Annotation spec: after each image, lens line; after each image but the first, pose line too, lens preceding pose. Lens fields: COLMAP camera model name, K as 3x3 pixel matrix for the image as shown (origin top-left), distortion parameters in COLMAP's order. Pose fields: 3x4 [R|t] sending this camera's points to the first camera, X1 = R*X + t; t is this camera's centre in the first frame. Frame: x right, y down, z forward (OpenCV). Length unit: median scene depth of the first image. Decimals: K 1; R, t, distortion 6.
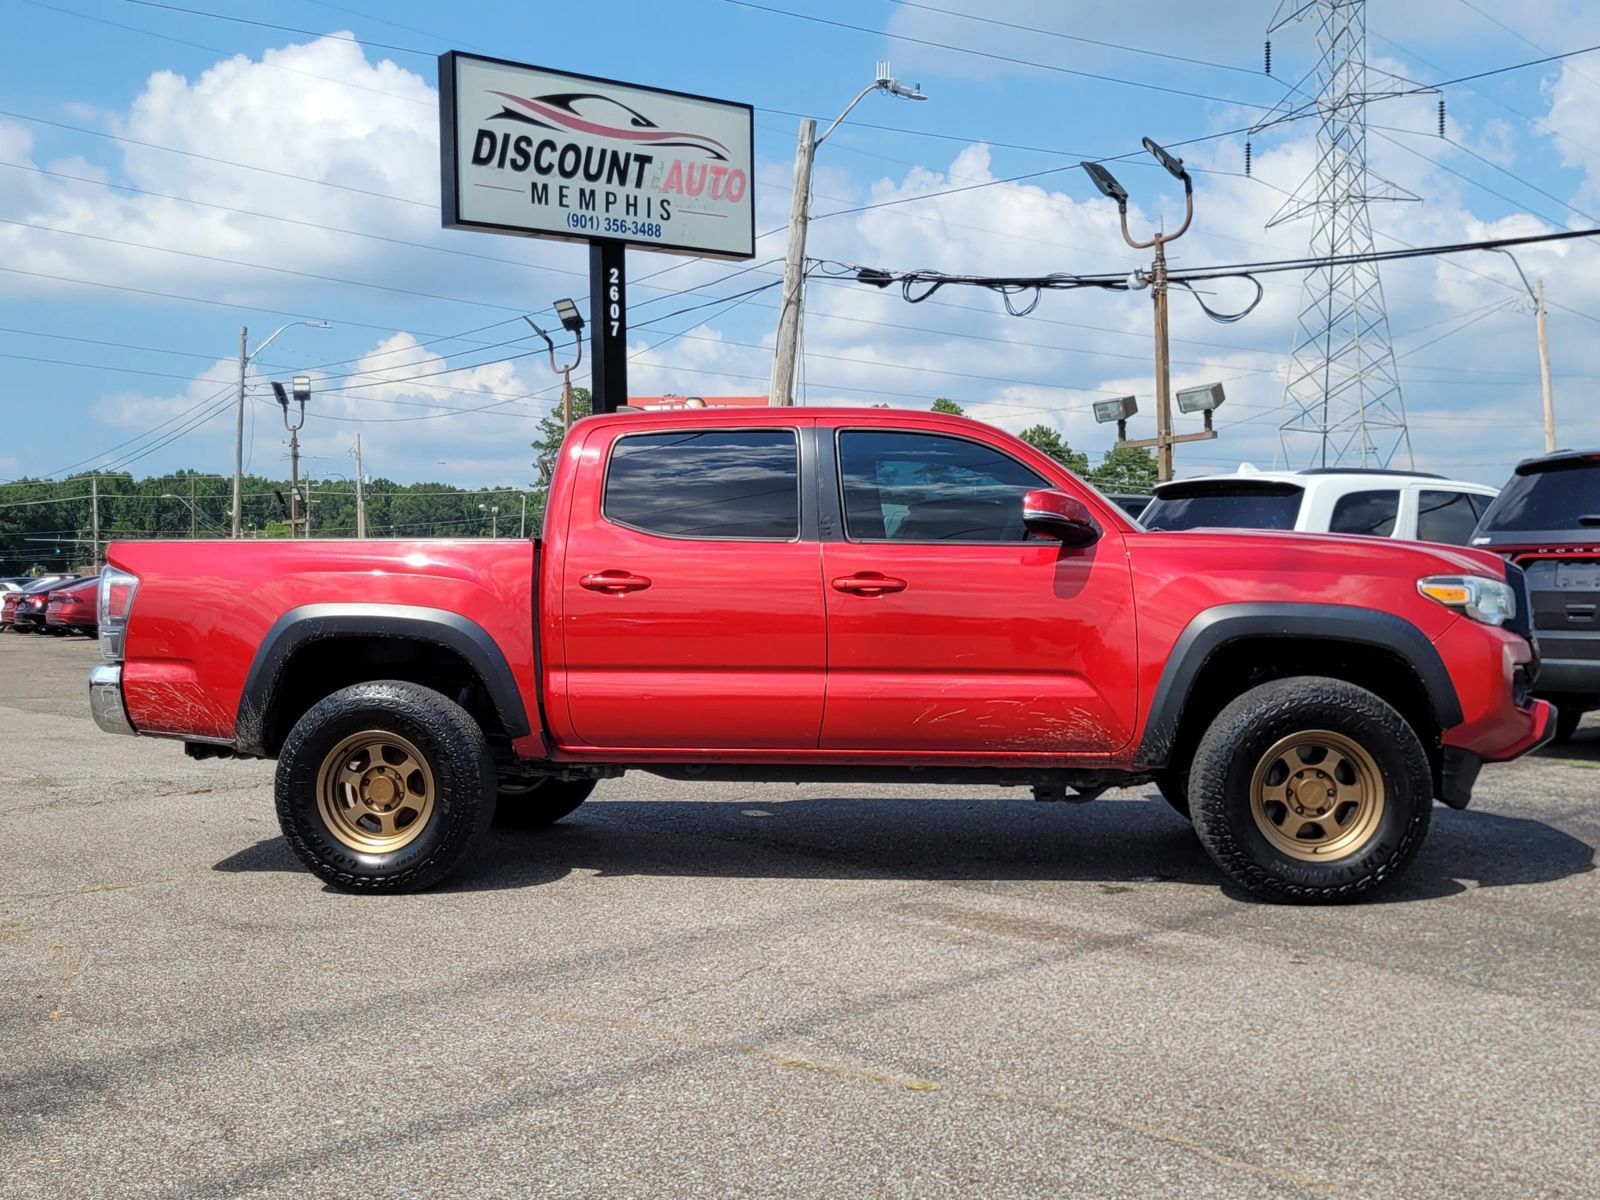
lens RADIAL K [[1754.0, 0, 796.7], [0, 1754.0, 596.3], [0, 0, 1]] dist [0.040712, 0.000000]
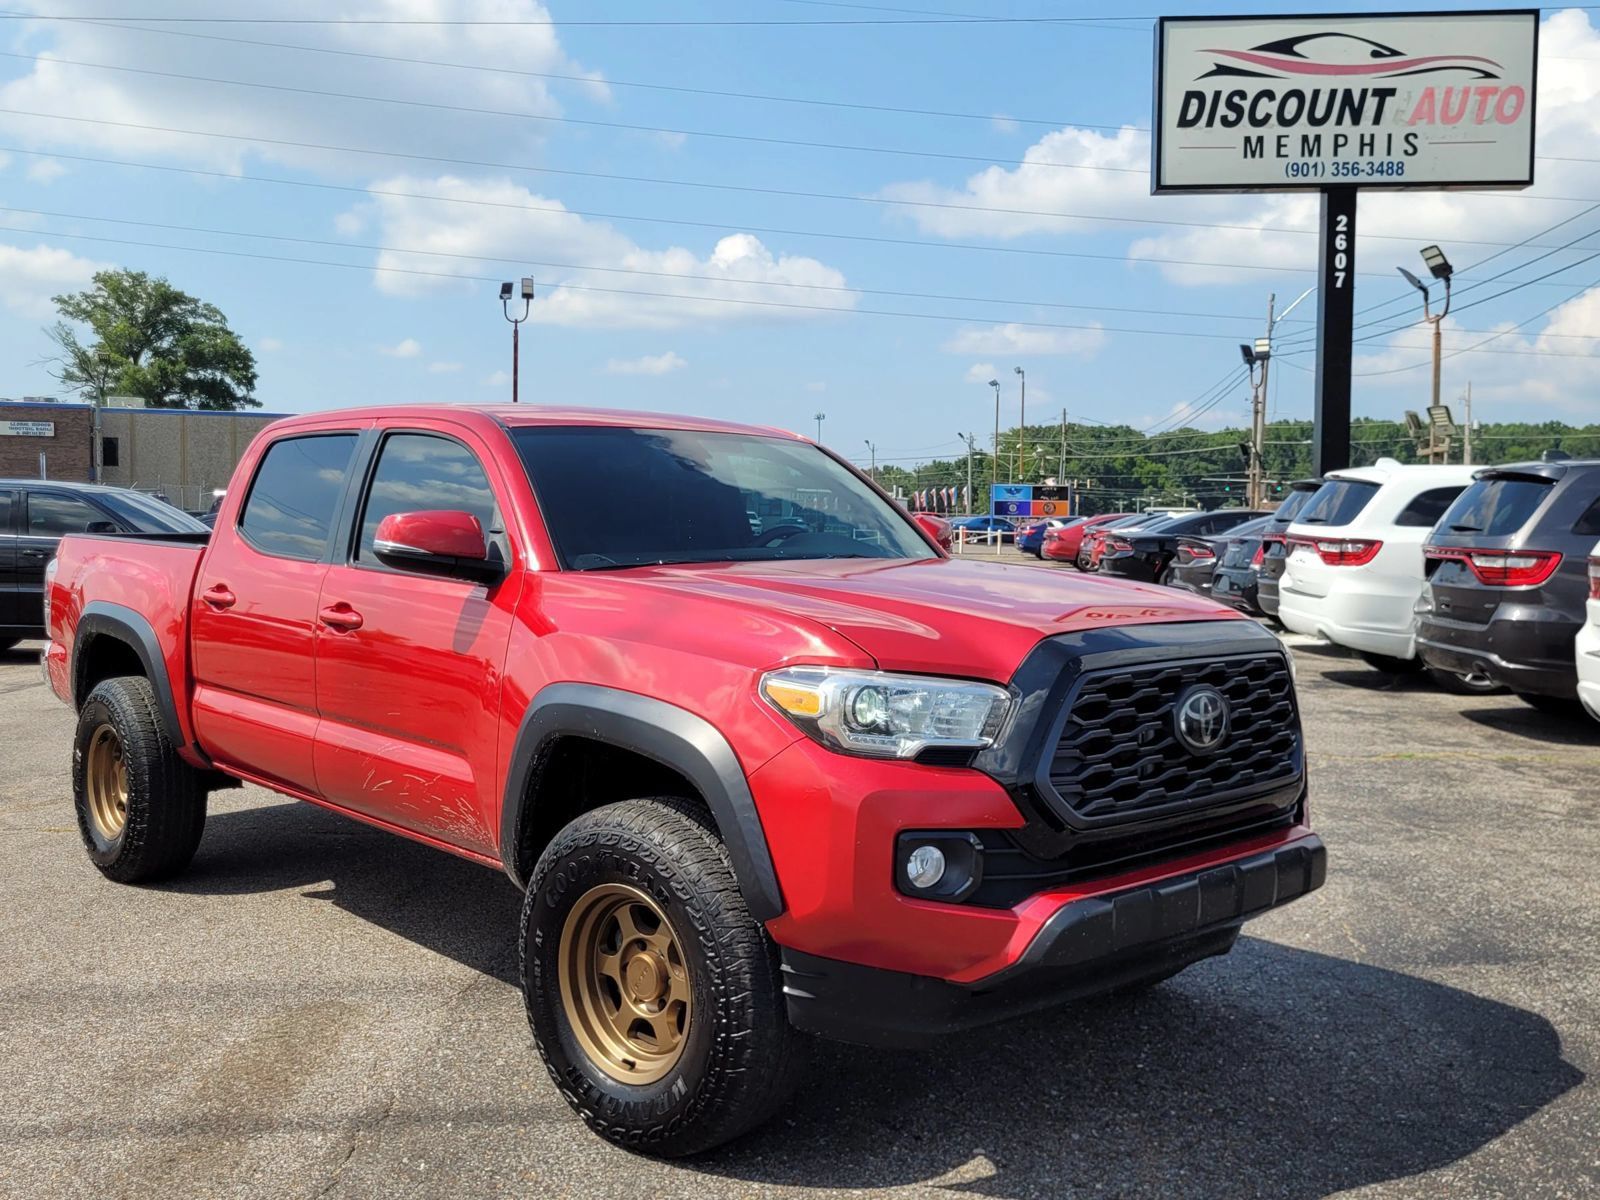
lens RADIAL K [[1523.8, 0, 802.1], [0, 1523.8, 592.6], [0, 0, 1]] dist [0.020564, 0.000000]
pose [[0.769773, 0.050835, -0.636290, 0.218523], [-0.023628, 0.998410, 0.051181, -0.019987], [0.637880, -0.024364, 0.769751, 0.184938]]
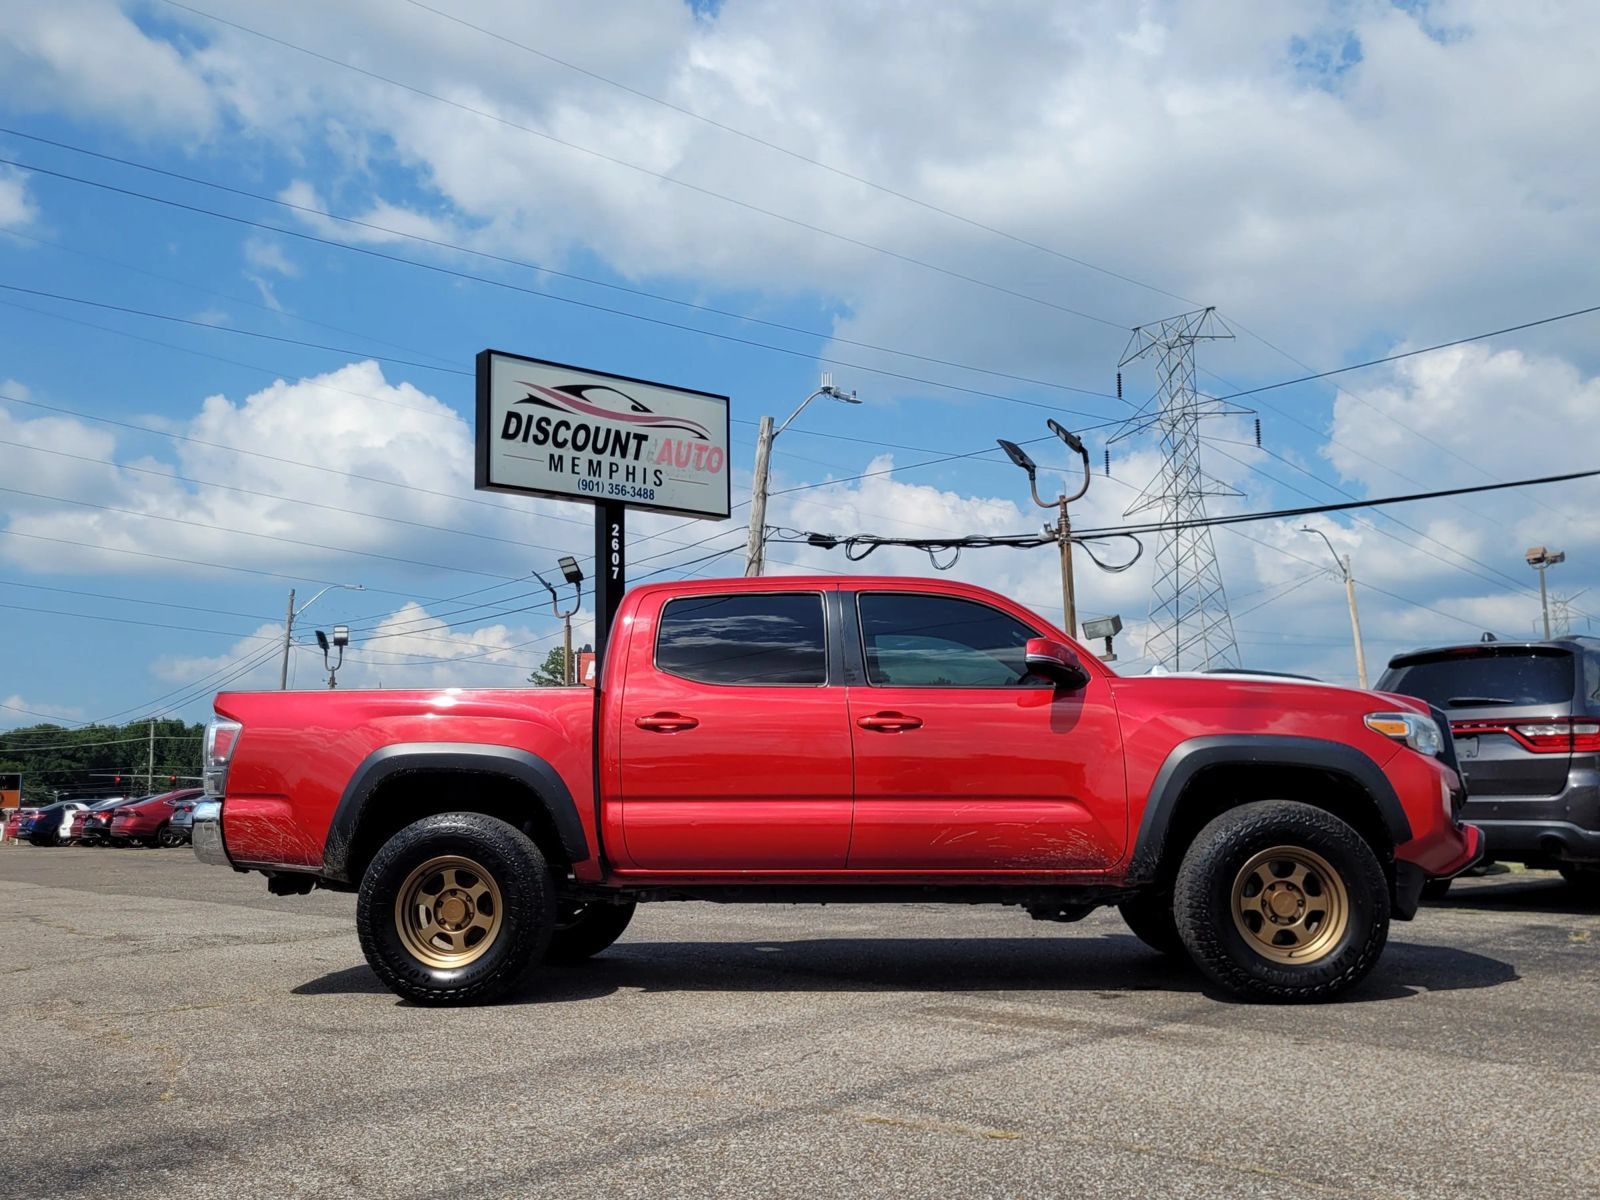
lens RADIAL K [[1443.6, 0, 798.2], [0, 1443.6, 606.9], [0, 0, 1]] dist [0.048958, -0.036552]
pose [[0.999221, 0.002262, 0.039404, -0.018005], [0.003571, 0.989081, -0.147330, 0.018496], [-0.039307, 0.147356, 0.988302, 0.017688]]
